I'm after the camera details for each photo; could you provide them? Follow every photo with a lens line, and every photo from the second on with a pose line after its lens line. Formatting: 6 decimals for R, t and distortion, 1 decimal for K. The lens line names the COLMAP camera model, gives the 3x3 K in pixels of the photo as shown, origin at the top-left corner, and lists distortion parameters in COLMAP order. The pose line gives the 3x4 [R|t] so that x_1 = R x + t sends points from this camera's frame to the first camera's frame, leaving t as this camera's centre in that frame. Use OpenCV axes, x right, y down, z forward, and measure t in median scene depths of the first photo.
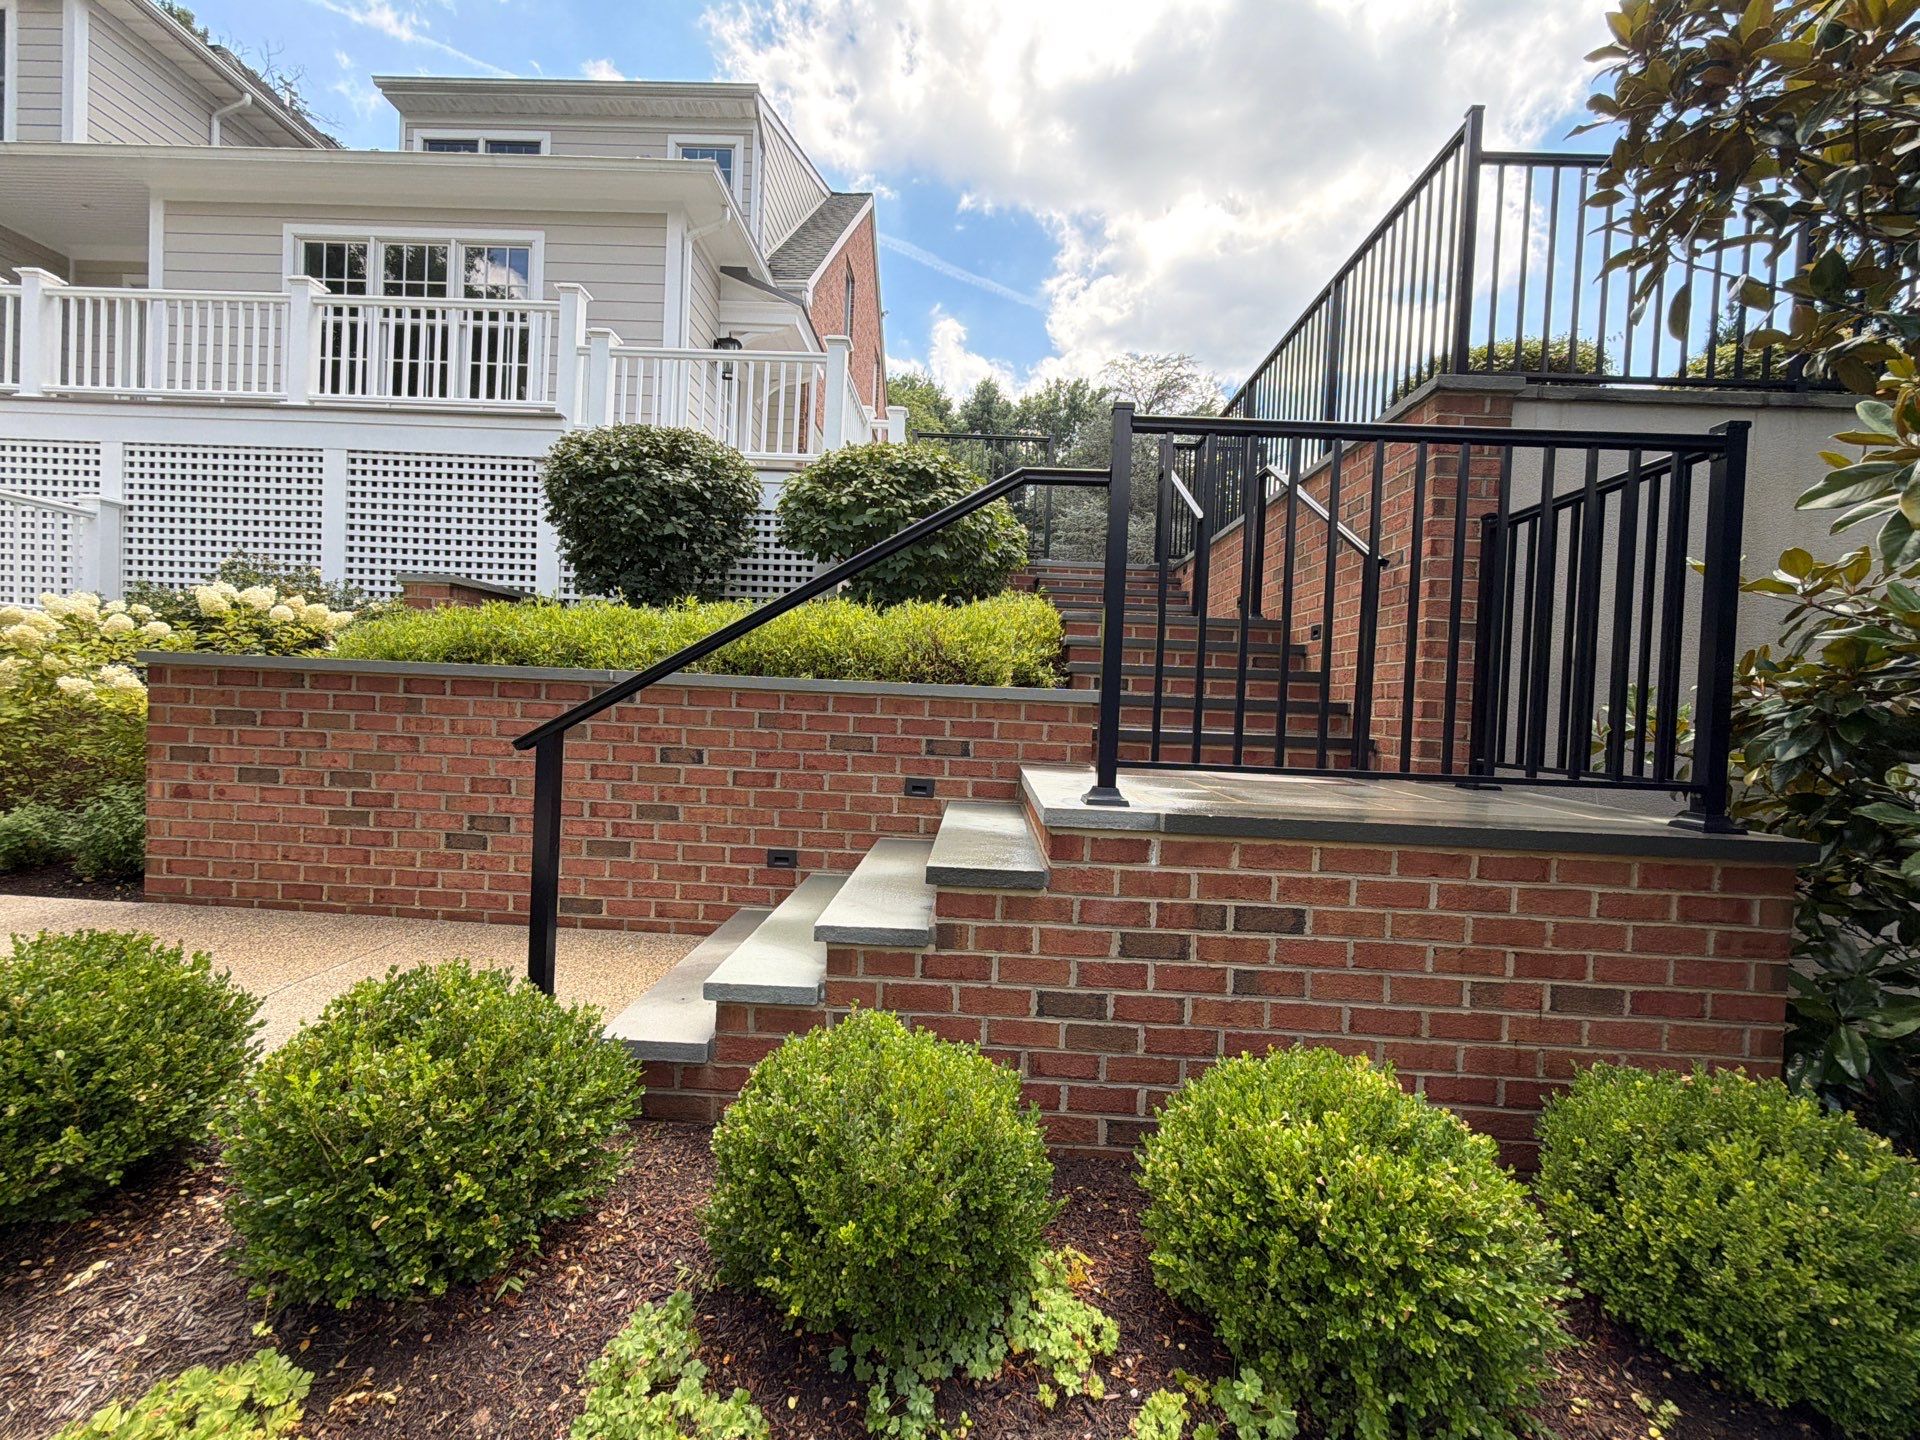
lens RADIAL K [[763.9, 0, 966.7], [0, 763.9, 717.2], [0, 0, 1]] dist [-0.012725, -0.001249]
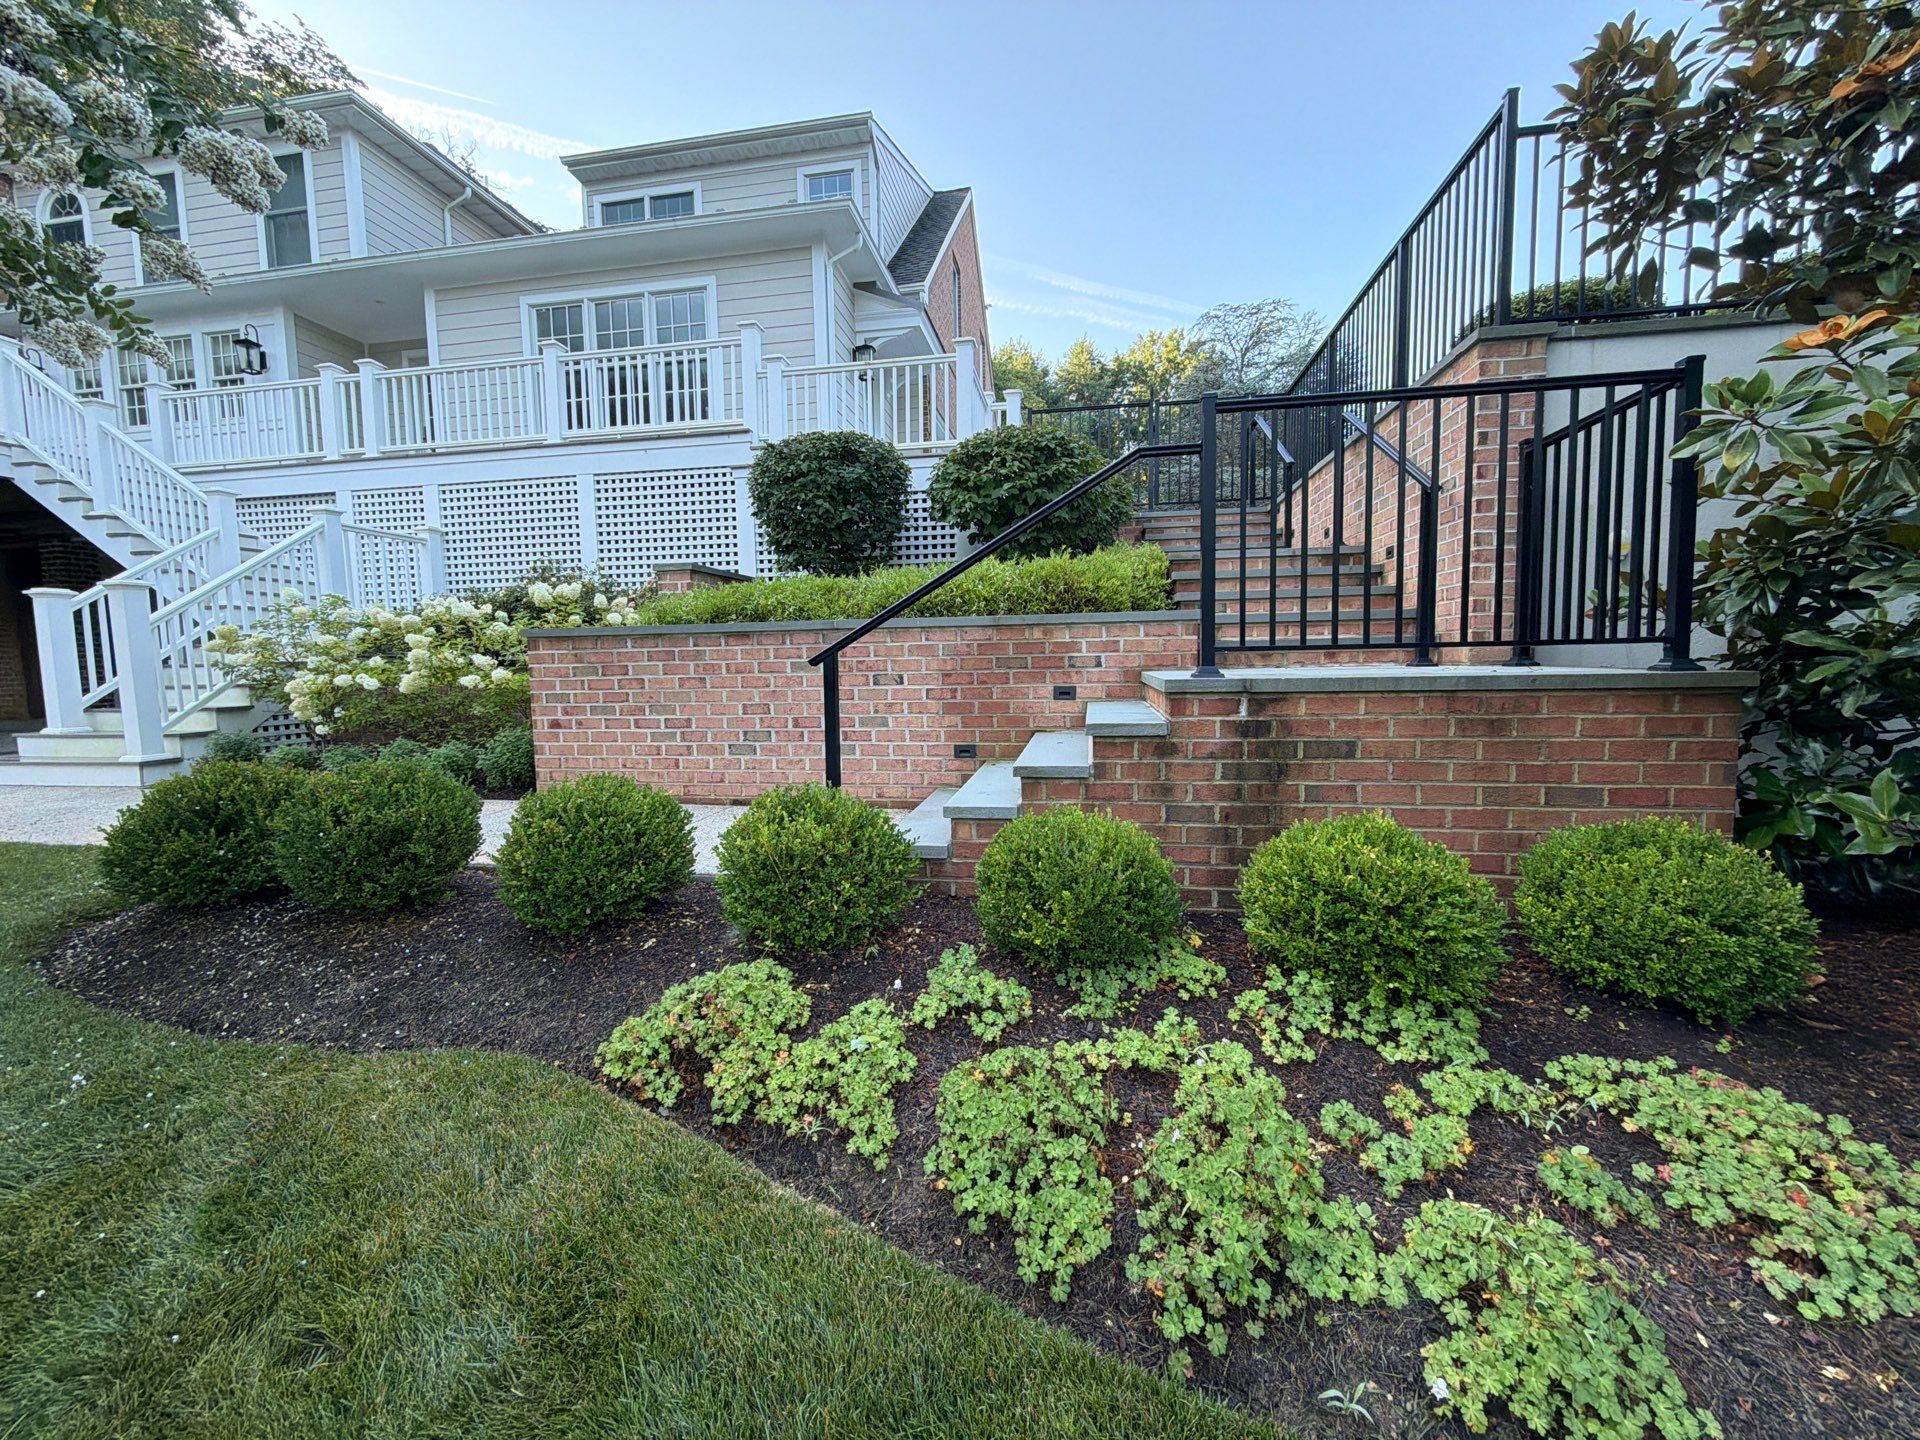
lens RADIAL K [[763.9, 0, 951.4], [0, 763.9, 728.8], [0, 0, 1]] dist [-0.012725, -0.001249]
pose [[0.986834, -0.047704, -0.154539, -0.037768], [0.056520, 0.996985, 0.053166, 0.050743], [0.151537, -0.061201, 0.986555, -0.240306]]
